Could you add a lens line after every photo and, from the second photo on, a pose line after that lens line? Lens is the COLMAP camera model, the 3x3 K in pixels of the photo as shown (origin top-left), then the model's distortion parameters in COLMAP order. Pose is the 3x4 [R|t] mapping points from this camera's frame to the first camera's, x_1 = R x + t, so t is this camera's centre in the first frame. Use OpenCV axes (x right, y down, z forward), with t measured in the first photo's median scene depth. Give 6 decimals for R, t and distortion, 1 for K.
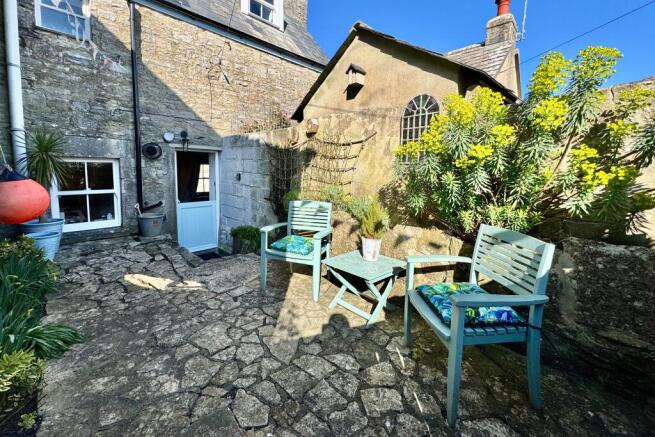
lens RADIAL K [[255.5, 0, 329.4], [0, 255.5, 186.1], [0, 0, 1]] dist [-0.012563, -0.000038]
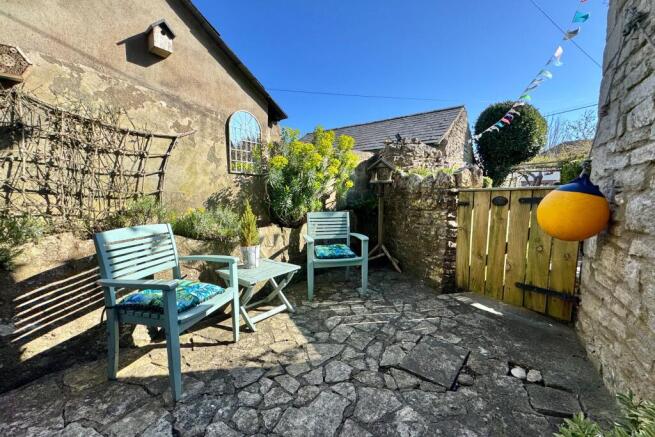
lens RADIAL K [[252.9, 0, 327.5], [0, 252.9, 218.5], [0, 0, 1]] dist [0.000266, 0.000067]
pose [[-0.116344, -0.109489, 0.987156, -0.979261], [0.046886, 0.992192, 0.115574, -0.006127], [-0.992102, 0.059730, -0.110302, 0.932164]]
